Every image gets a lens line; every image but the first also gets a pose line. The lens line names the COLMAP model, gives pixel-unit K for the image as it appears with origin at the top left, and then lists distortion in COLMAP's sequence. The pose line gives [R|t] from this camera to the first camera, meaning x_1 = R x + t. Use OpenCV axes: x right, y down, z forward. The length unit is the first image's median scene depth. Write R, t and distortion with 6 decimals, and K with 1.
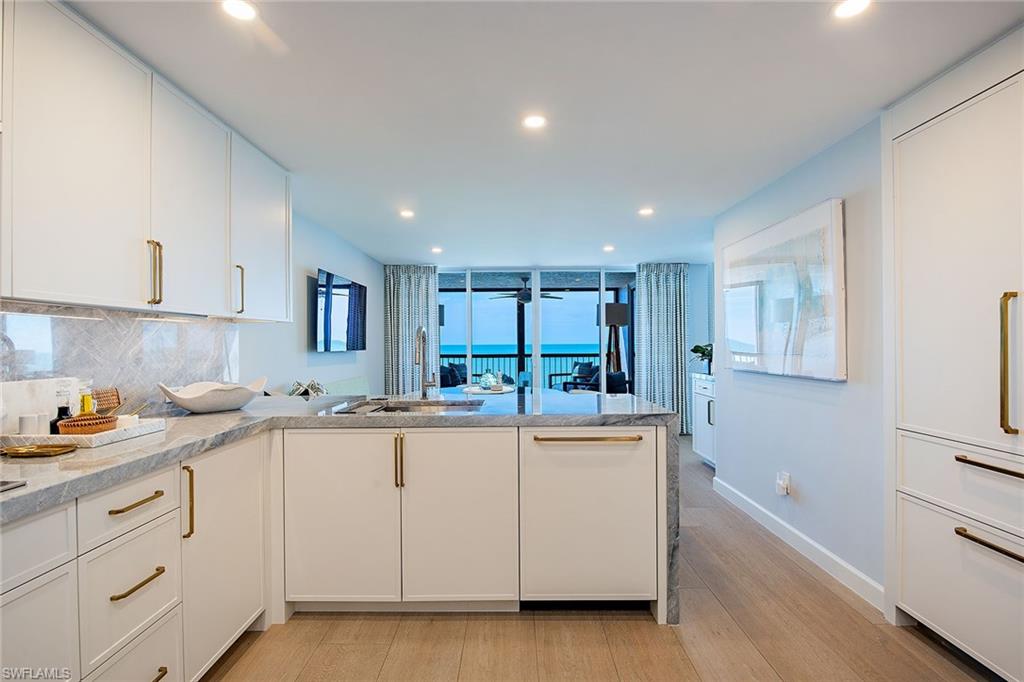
lens RADIAL K [[450.2, 0, 509.3], [0, 450.2, 339.6], [0, 0, 1]] dist [-0.000432, -0.000002]
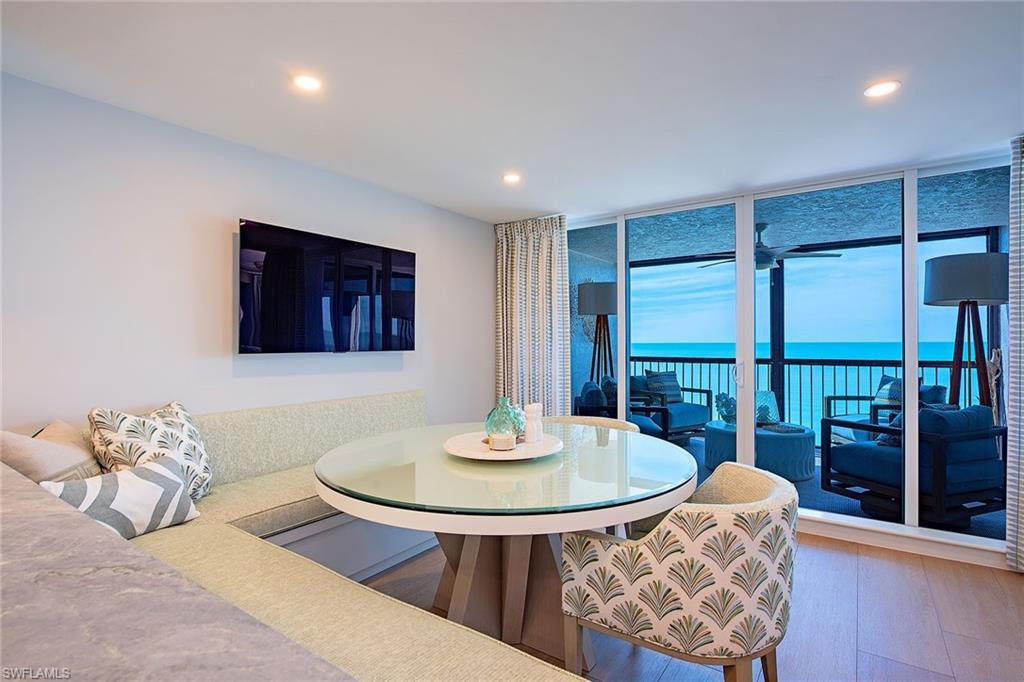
lens RADIAL K [[499.0, 0, 515.3], [0, 499.0, 342.5], [0, 0, 1]] dist [0.000012, 0.000073]
pose [[0.827231, 0.004054, -0.561848, 0.123488], [0.002882, 0.999930, 0.011459, 0.002481], [0.561855, -0.011099, 0.827161, 0.285518]]
